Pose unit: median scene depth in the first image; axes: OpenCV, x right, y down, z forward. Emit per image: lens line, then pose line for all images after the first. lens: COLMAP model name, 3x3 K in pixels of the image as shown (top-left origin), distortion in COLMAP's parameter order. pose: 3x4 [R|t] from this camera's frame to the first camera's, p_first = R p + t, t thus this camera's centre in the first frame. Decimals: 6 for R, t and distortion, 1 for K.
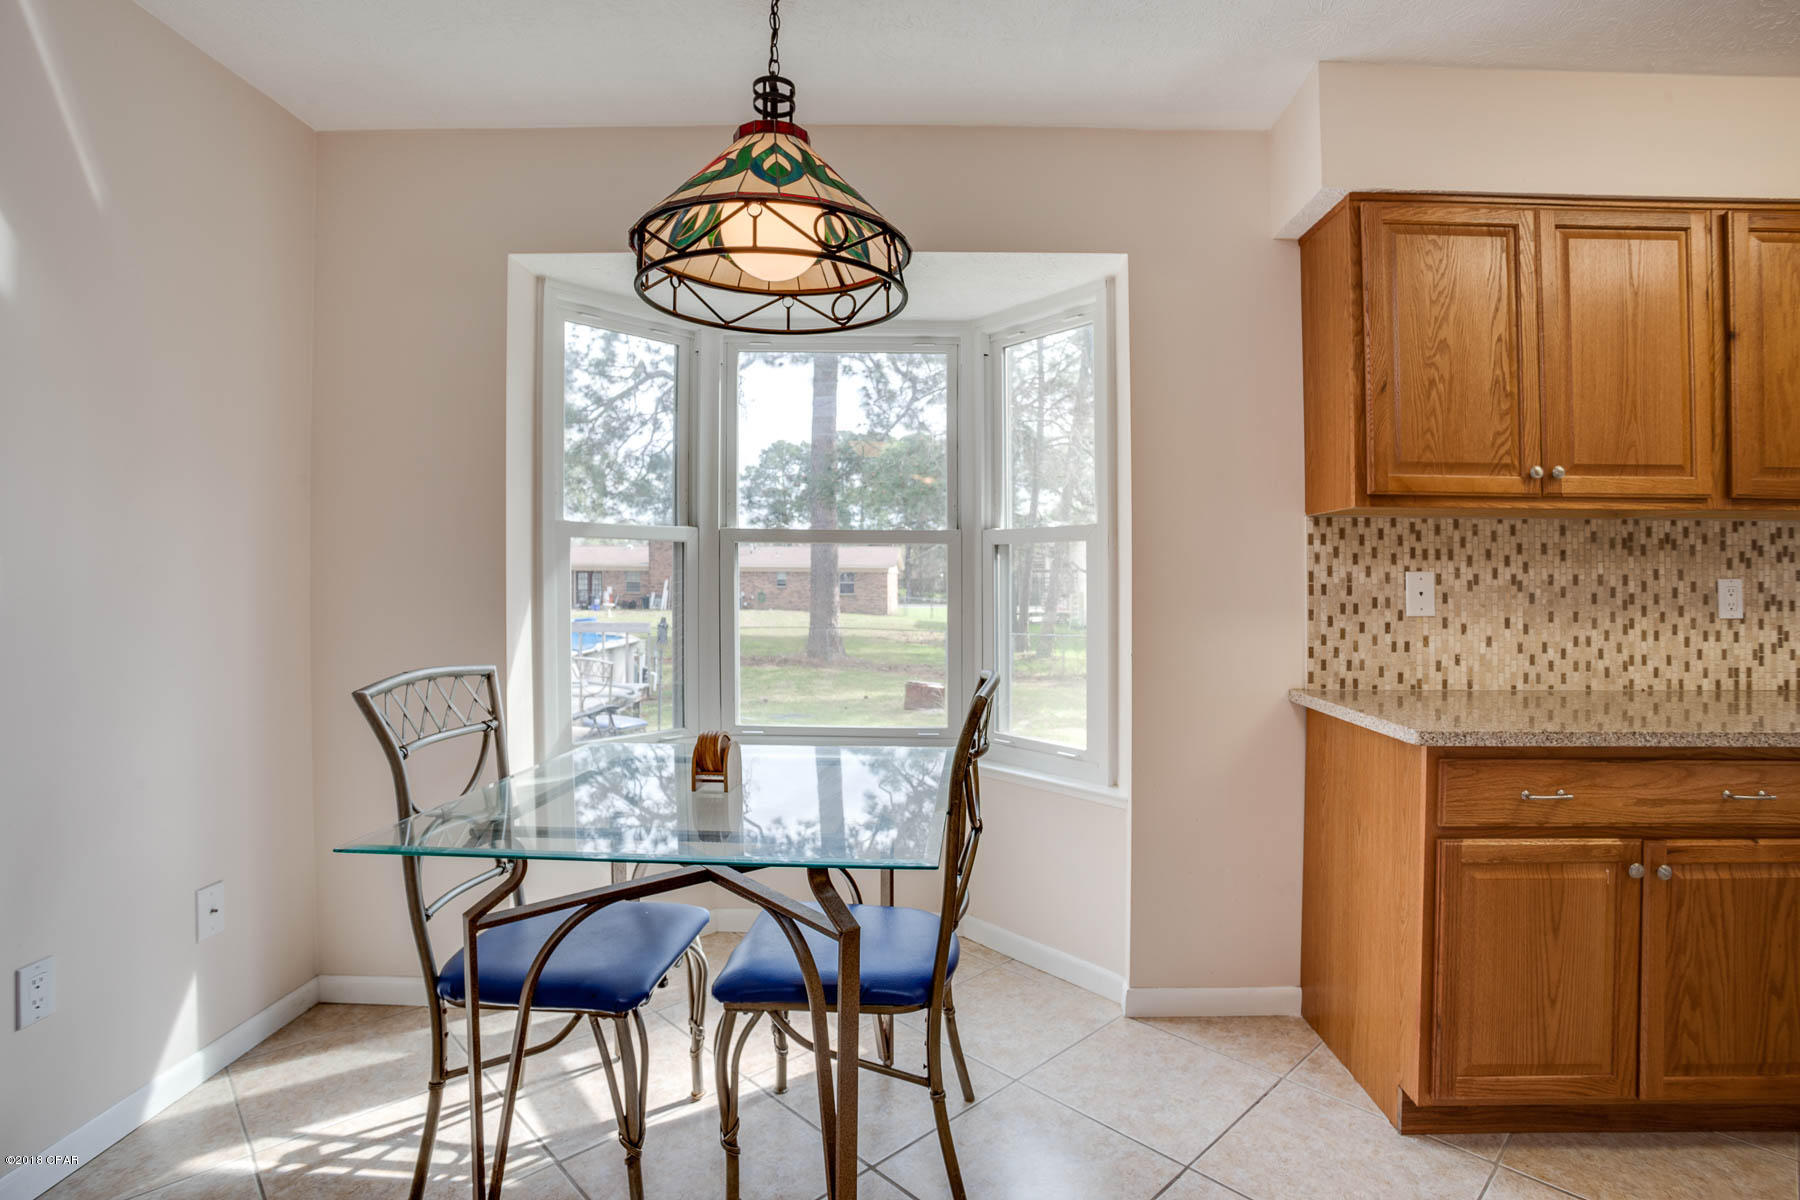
lens RADIAL K [[907.3, 0, 912.3], [0, 907.3, 579.9], [0, 0, 1]] dist [-0.048652, 0.015233]
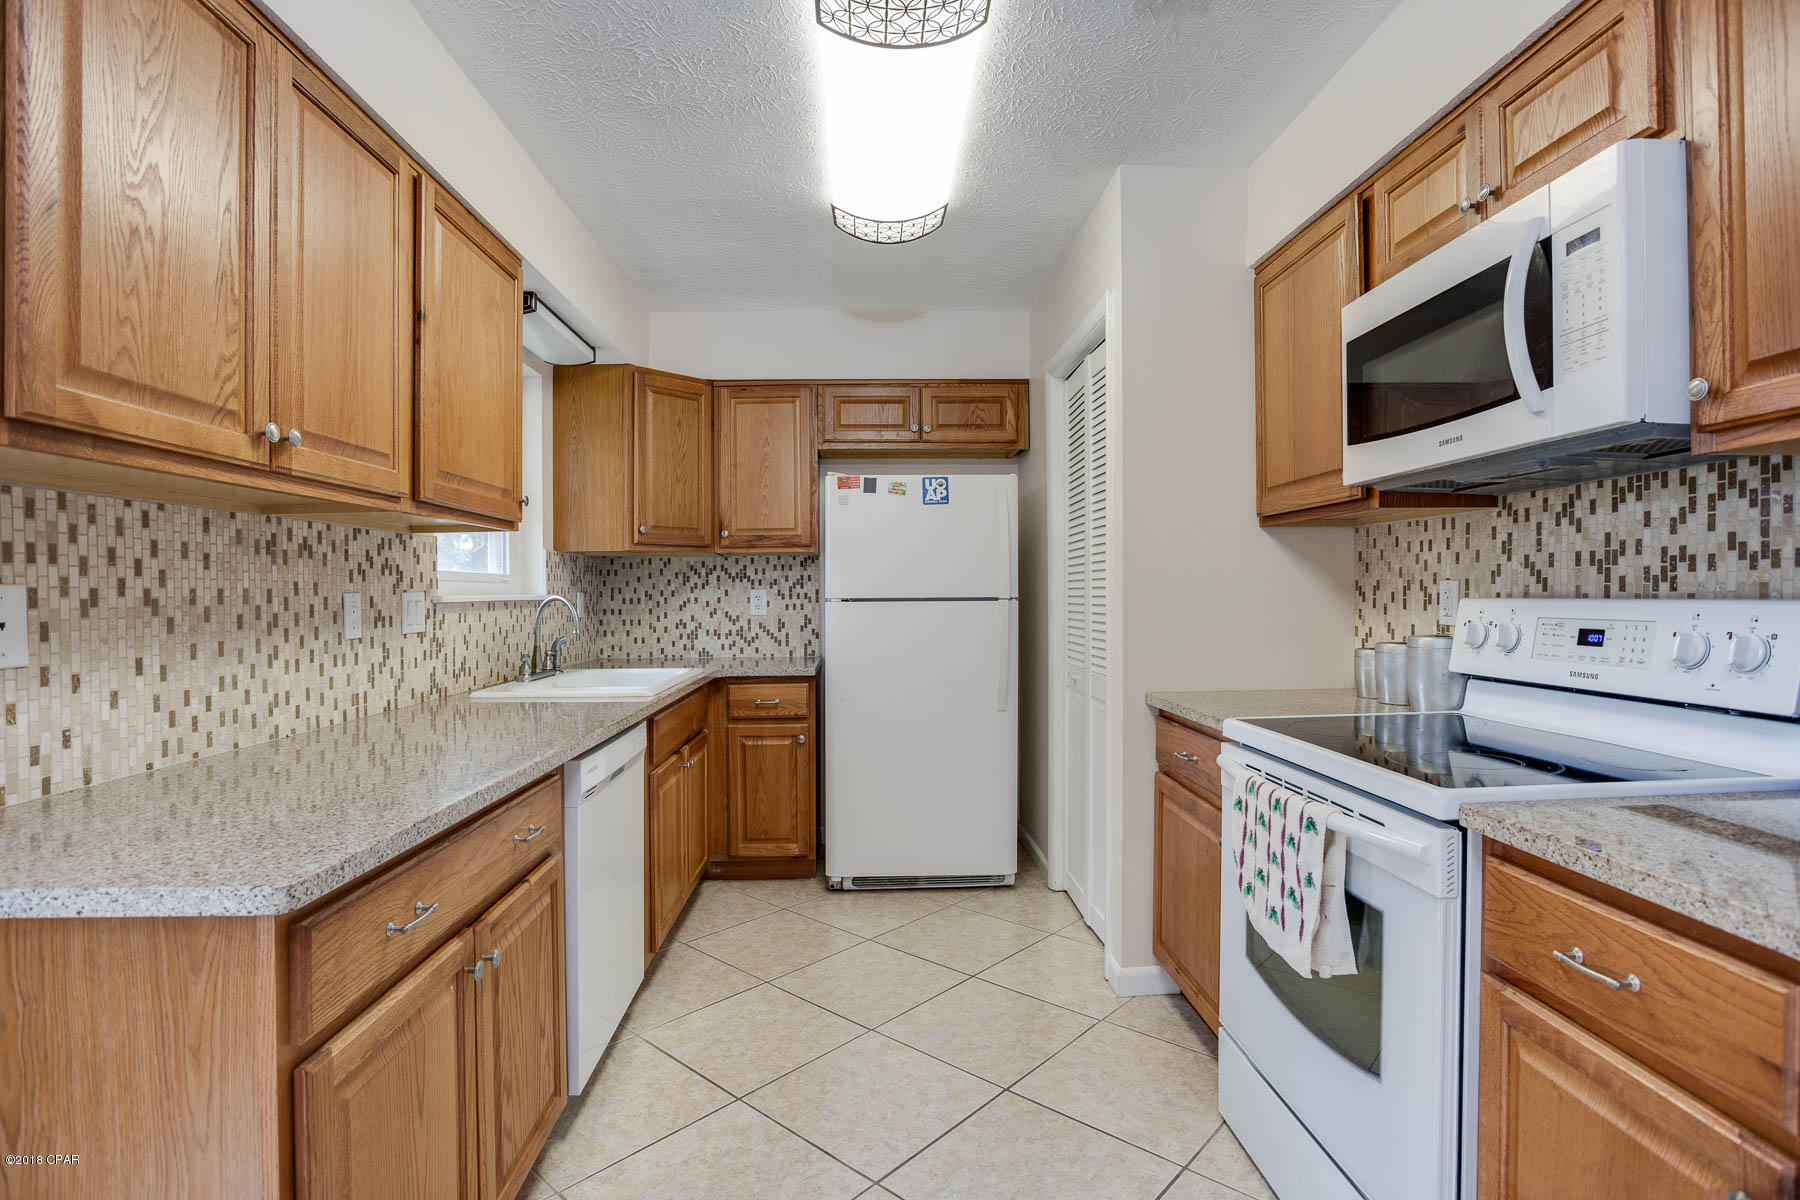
lens RADIAL K [[879.9, 0, 901.3], [0, 879.9, 588.7], [0, 0, 1]] dist [-0.041375, 0.010849]
pose [[-0.059488, -0.002530, 0.998226, 0.033564], [0.011185, 0.999932, 0.003201, -0.002300], [-0.998166, 0.011356, -0.059455, 0.501877]]
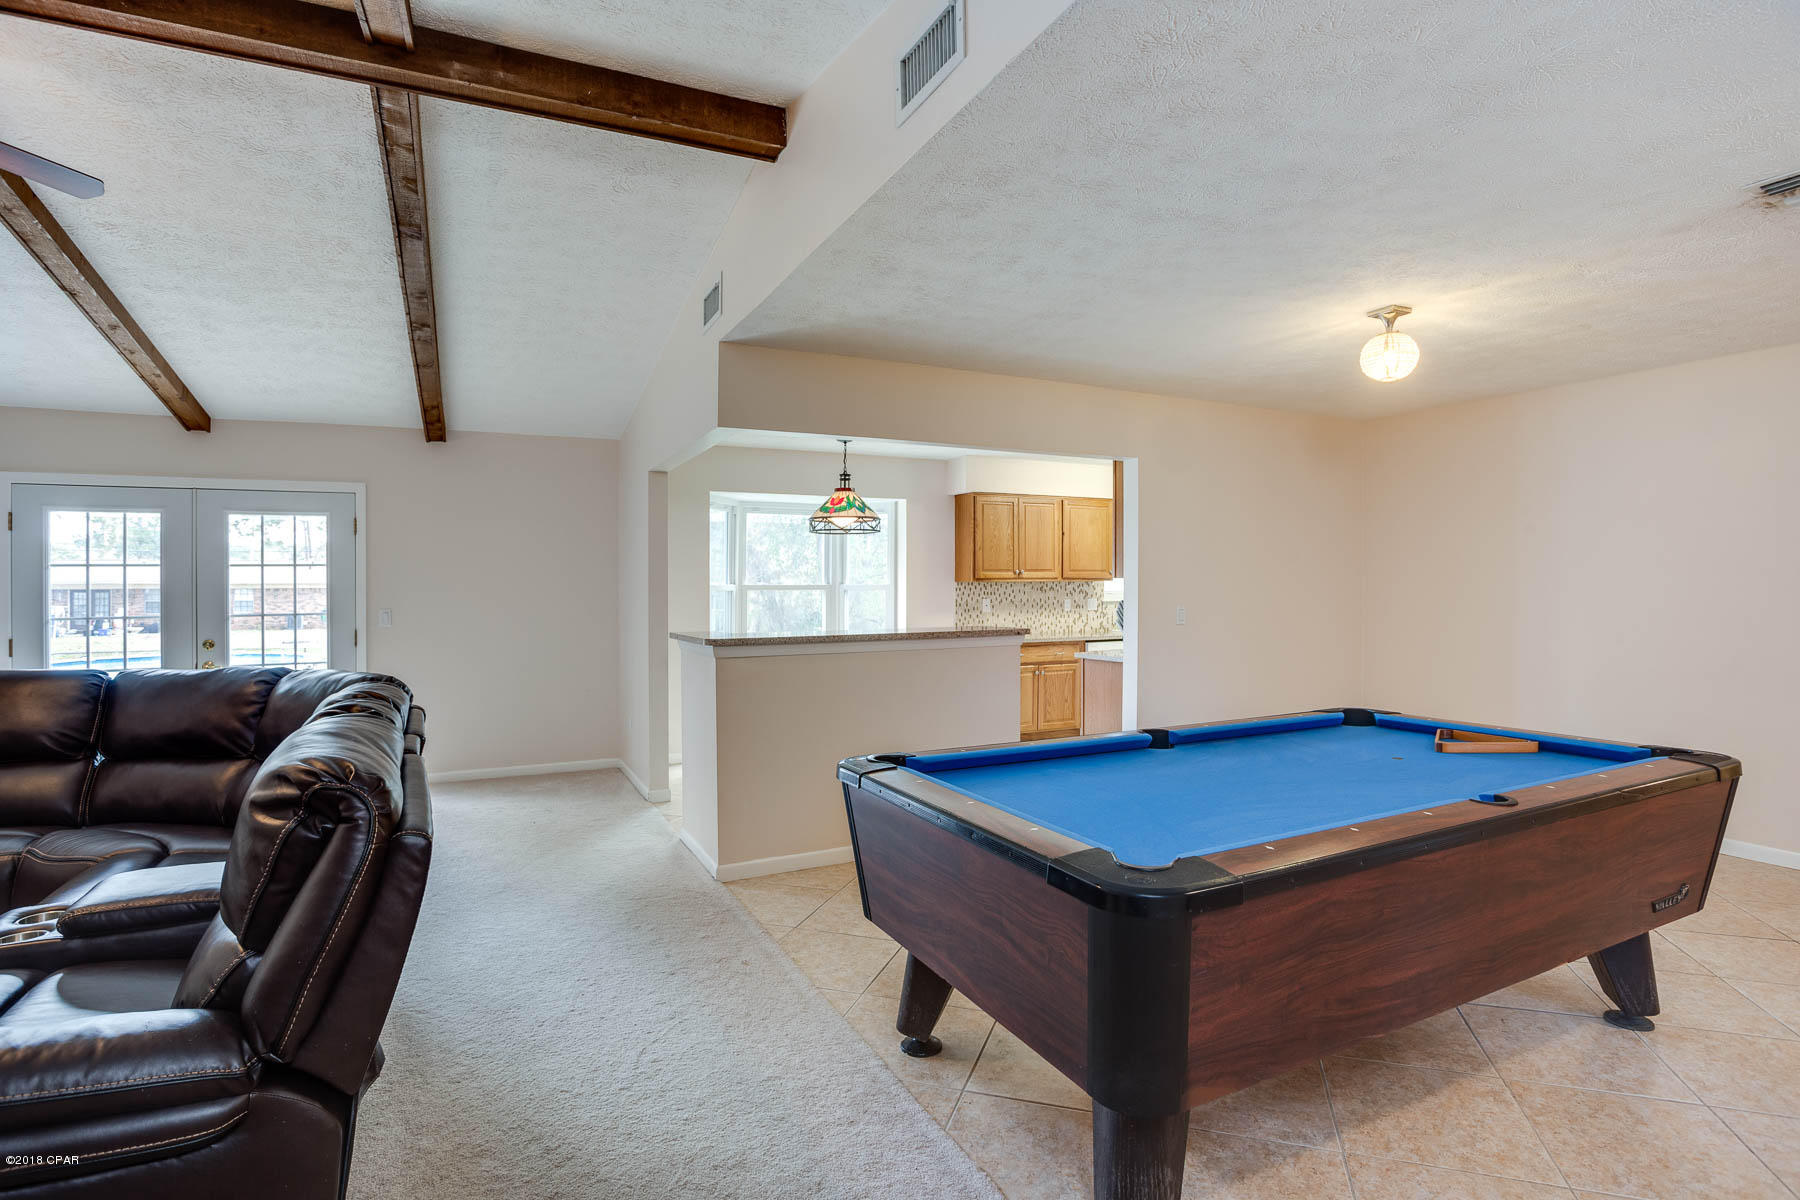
lens RADIAL K [[879.9, 0, 901.3], [0, 879.9, 588.7], [0, 0, 1]] dist [-0.041375, 0.010849]
pose [[0.891395, -0.014254, 0.453004, -1.136497], [0.004065, 0.999717, 0.023458, -0.120697], [-0.453210, -0.019069, 0.891200, -1.678366]]
